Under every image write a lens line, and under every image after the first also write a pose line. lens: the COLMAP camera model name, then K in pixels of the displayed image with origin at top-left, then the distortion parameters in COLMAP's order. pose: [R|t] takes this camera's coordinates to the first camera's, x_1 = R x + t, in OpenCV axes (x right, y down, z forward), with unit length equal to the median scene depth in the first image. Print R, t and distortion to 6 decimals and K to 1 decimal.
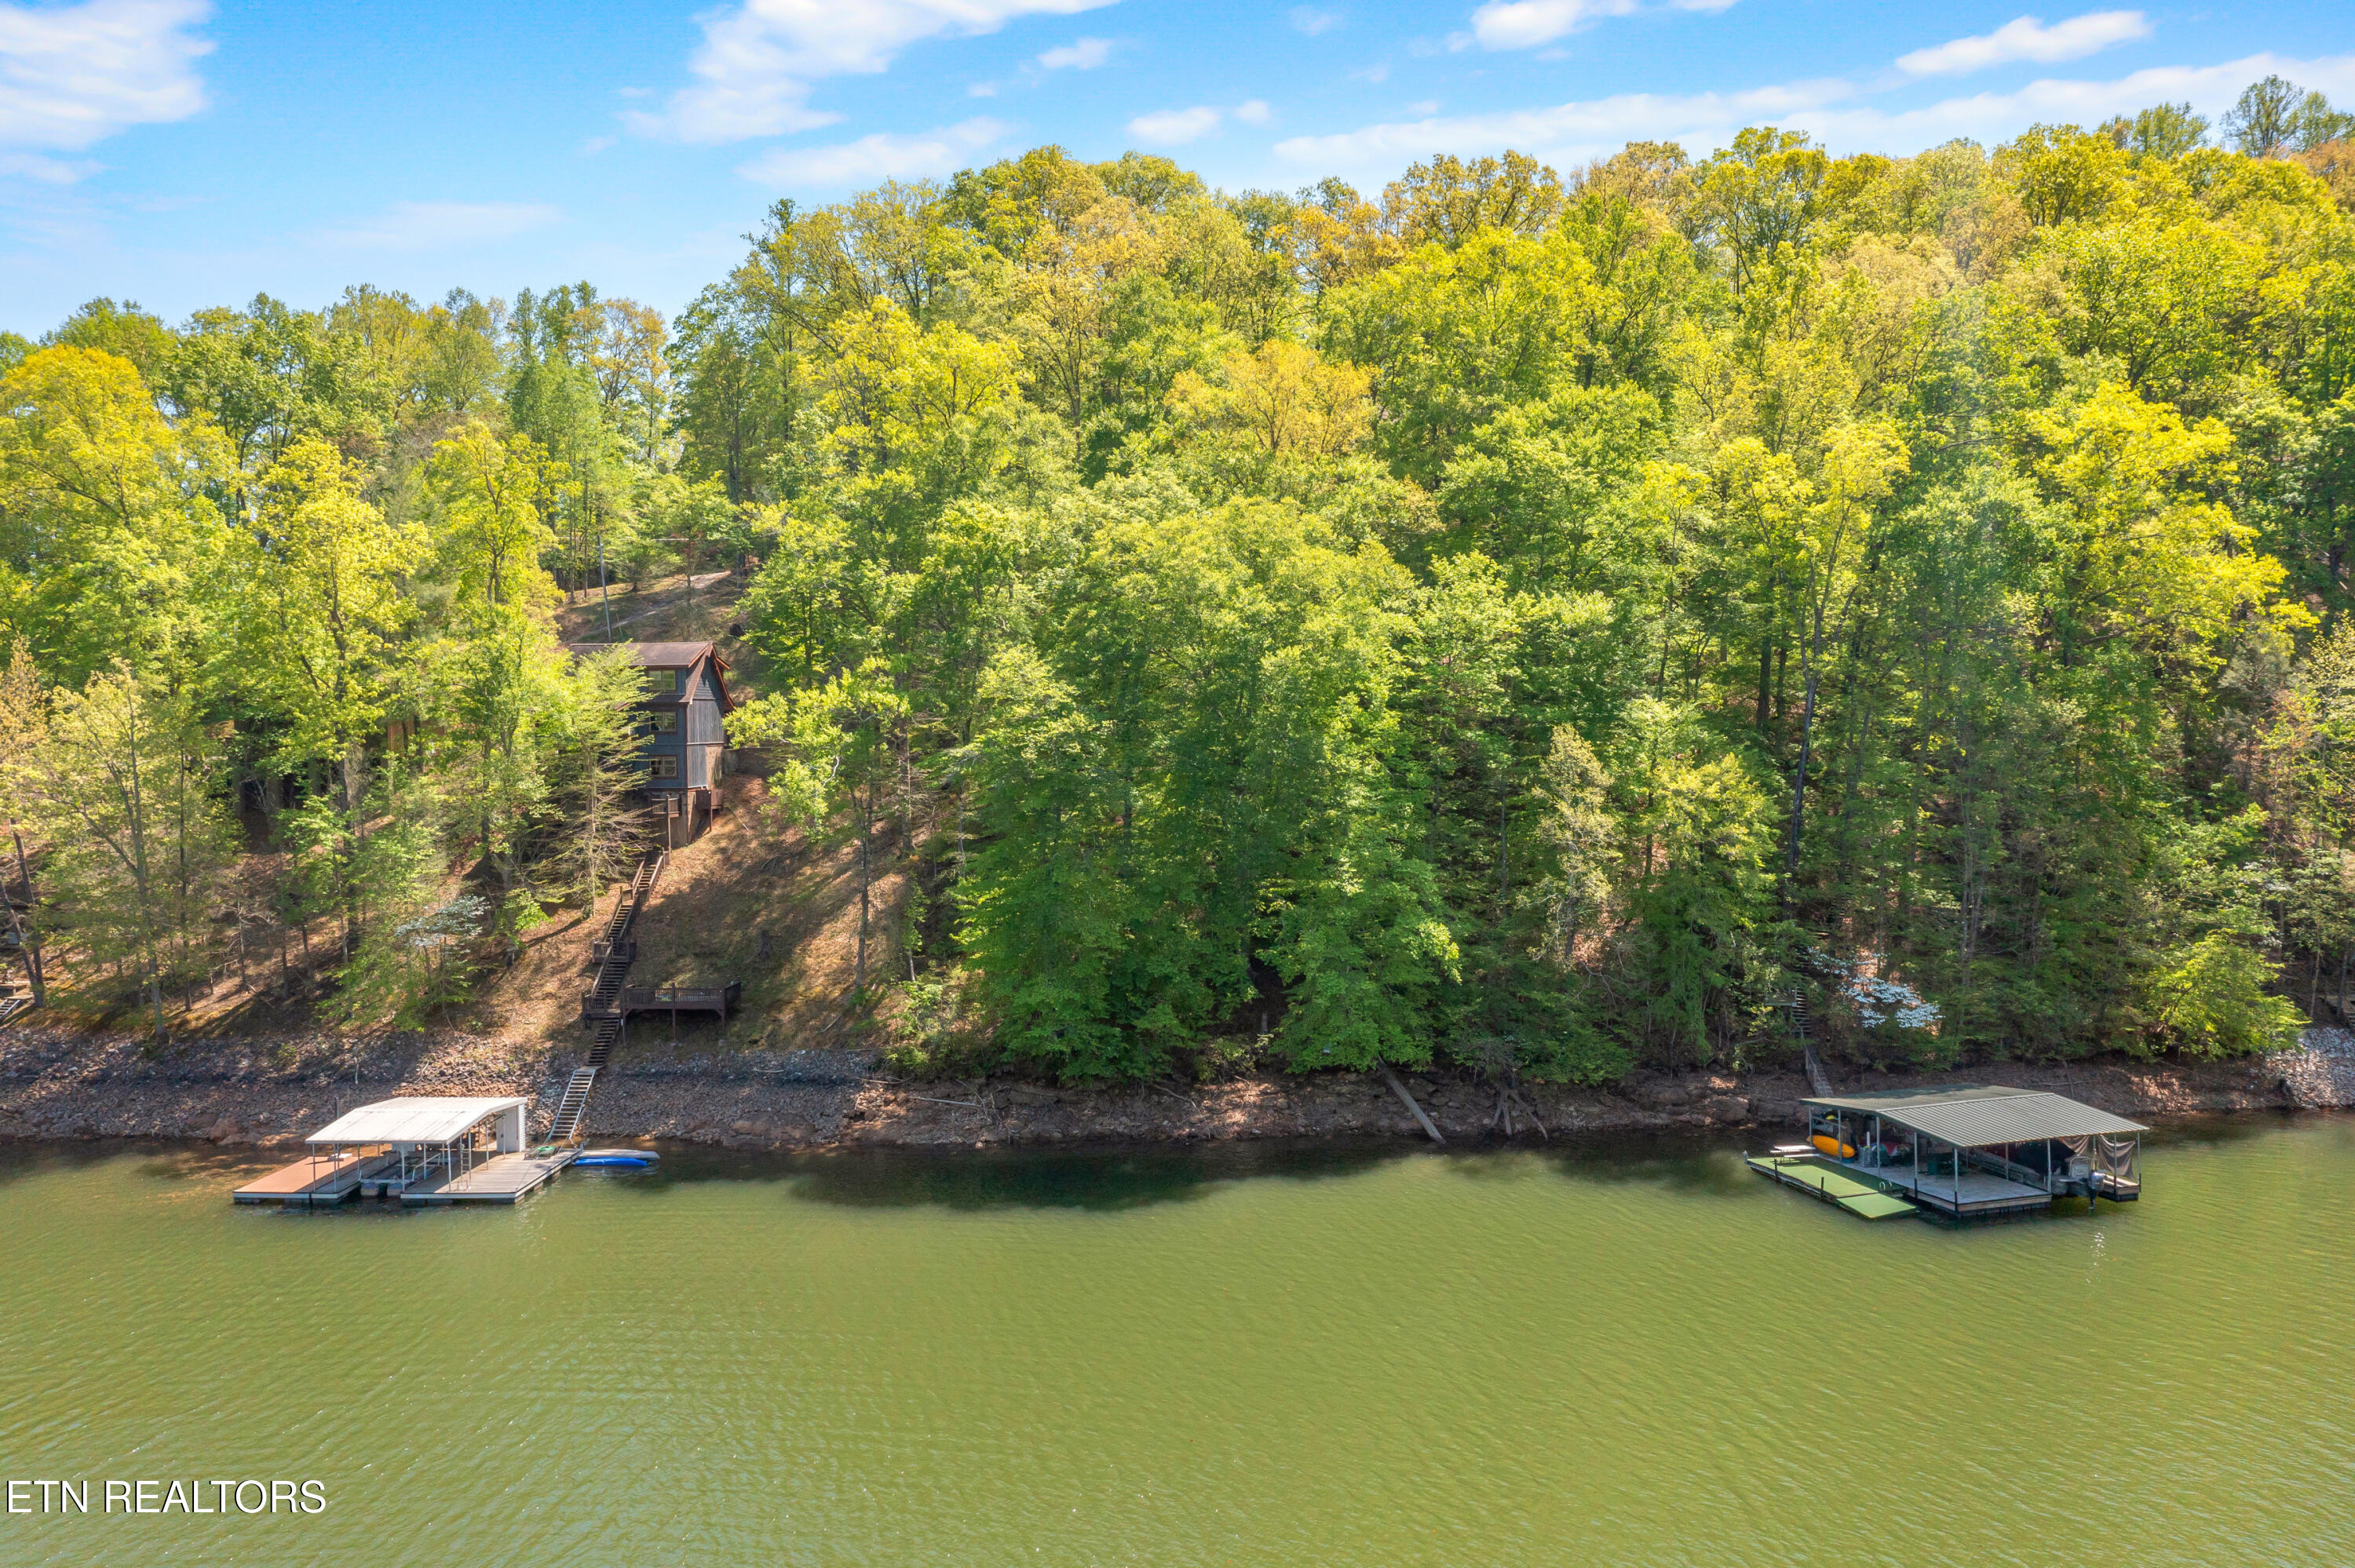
lens RADIAL K [[1871.1, 0, 1164.2], [0, 1871.1, 779.3], [0, 0, 1]] dist [-0.003832, 0.000199]
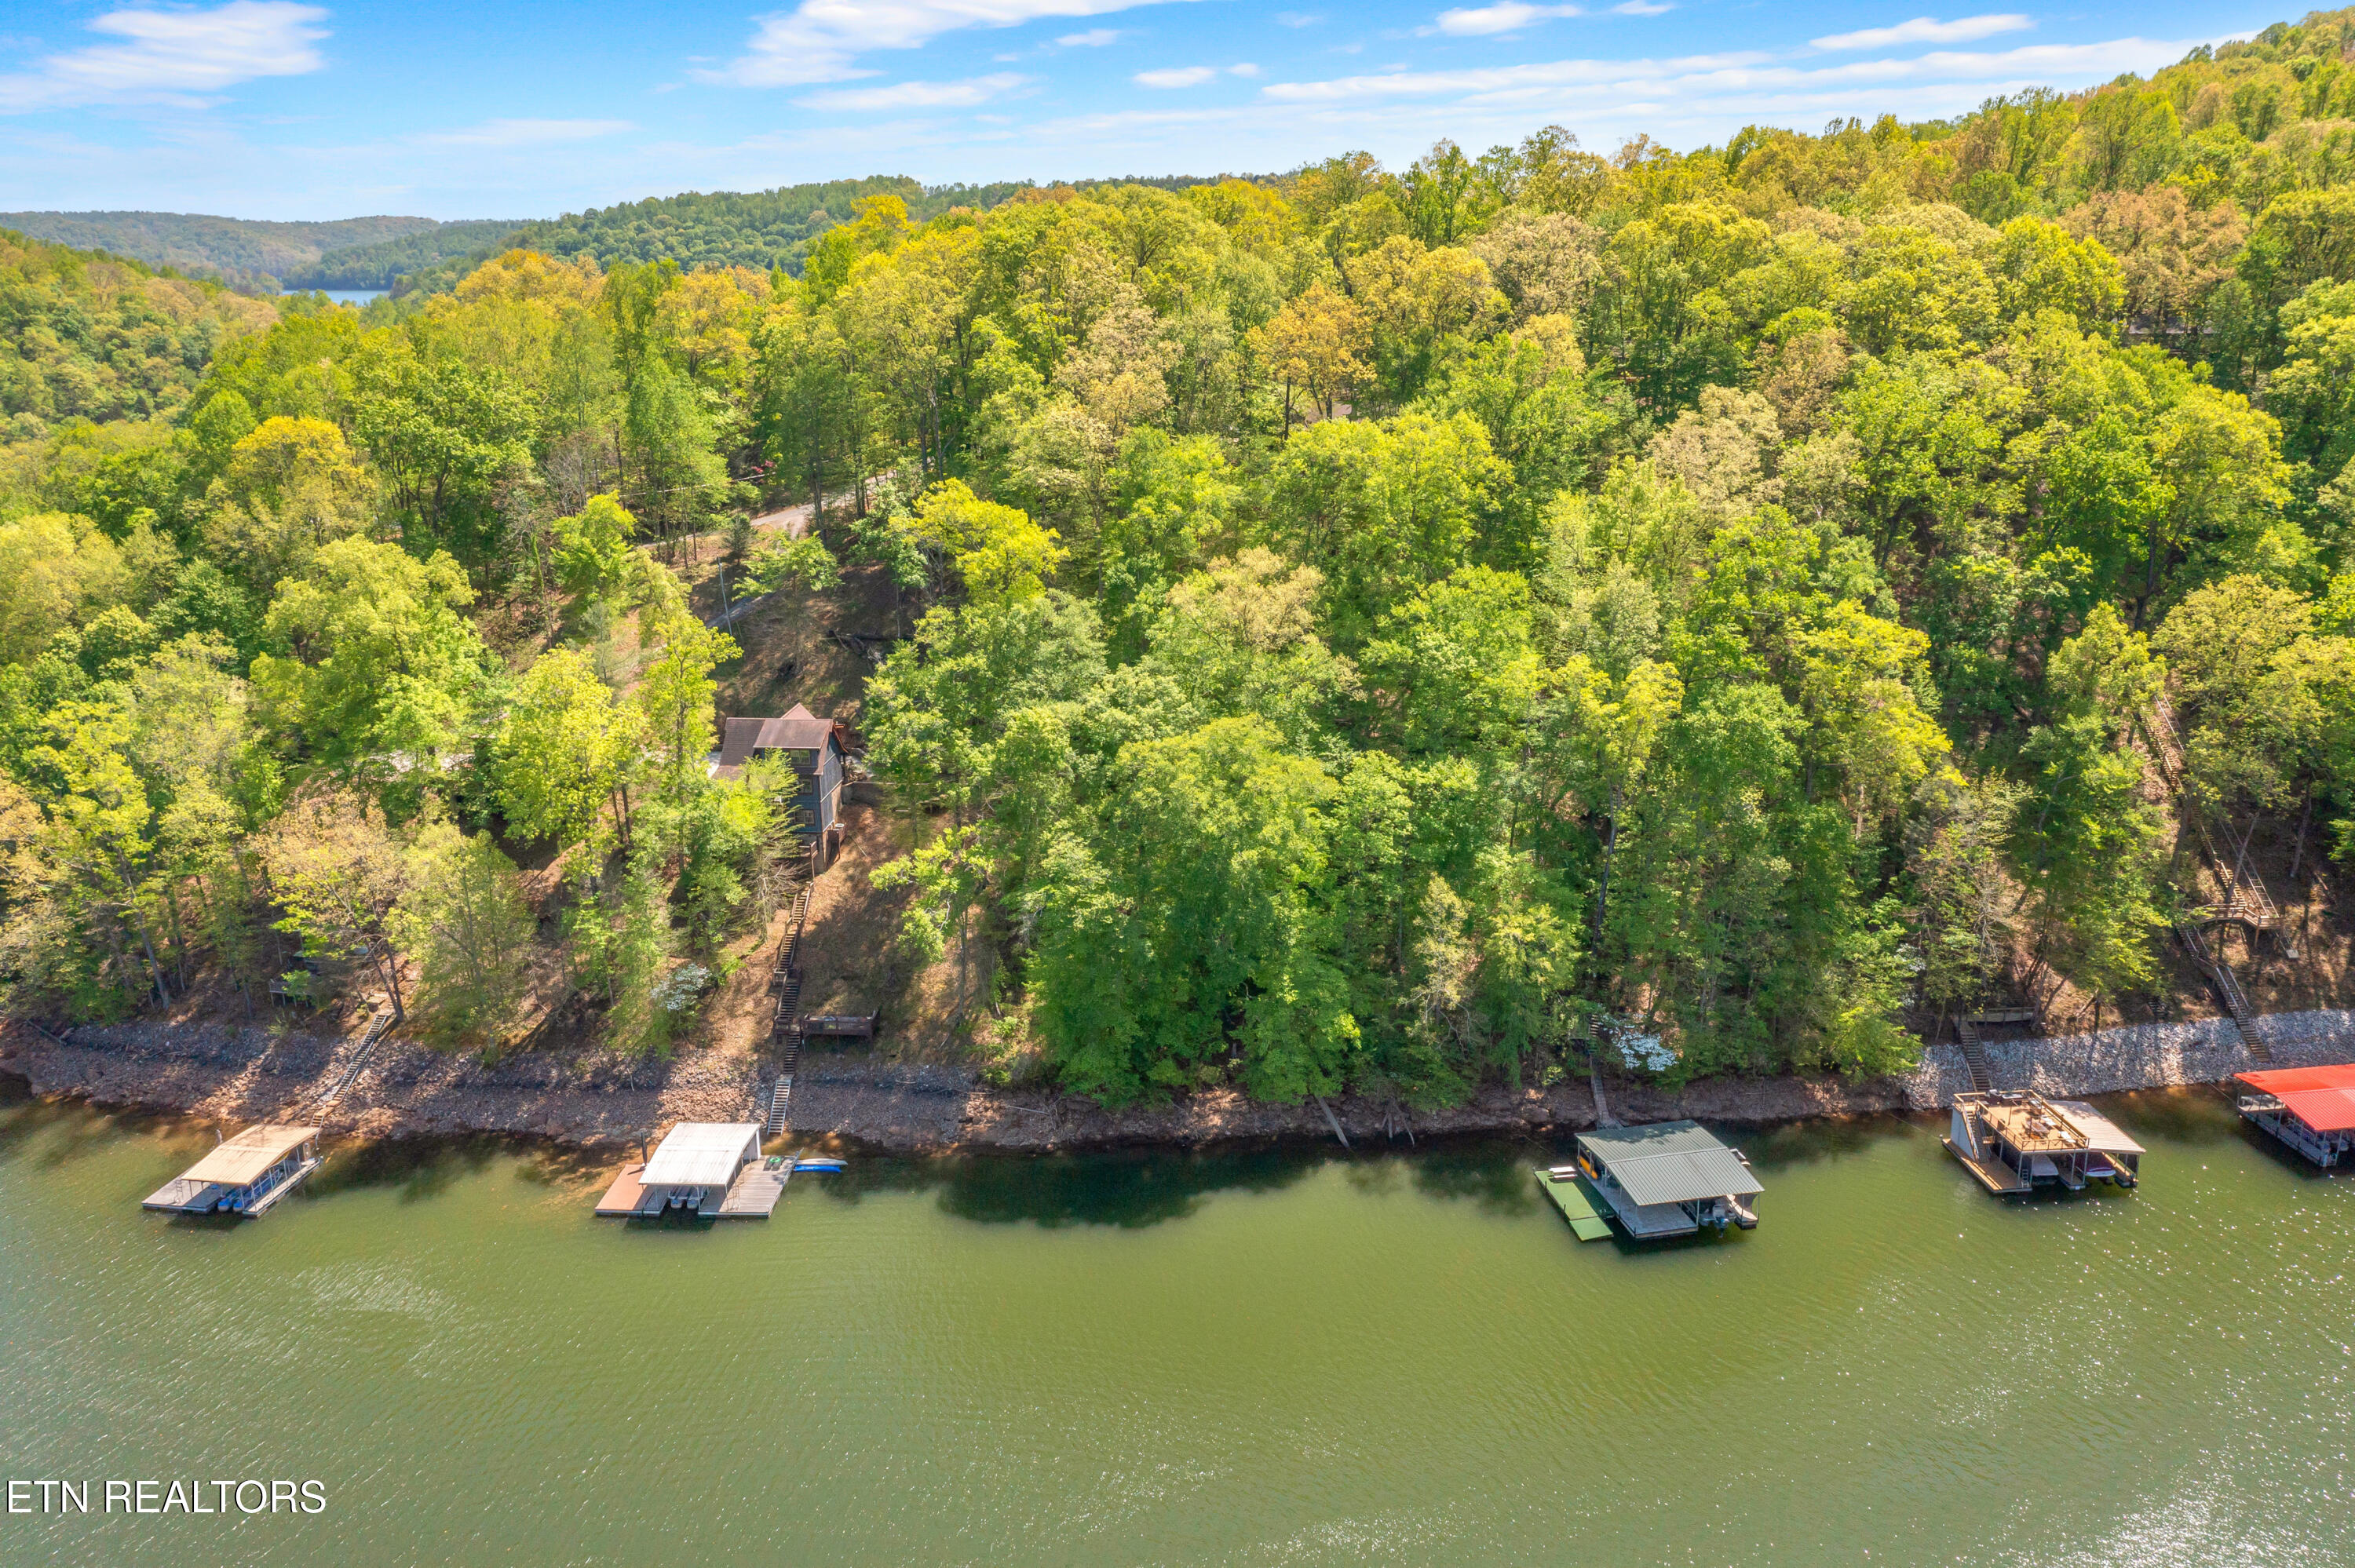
lens RADIAL K [[1852.5, 0, 1173.6], [0, 1852.5, 789.2], [0, 0, 1]] dist [-0.011091, 0.012164]
pose [[0.999998, -0.002213, -0.000115, 0.005628], [0.002172, 0.968780, 0.247913, -0.451394], [-0.000437, -0.247912, 0.968782, -0.396020]]
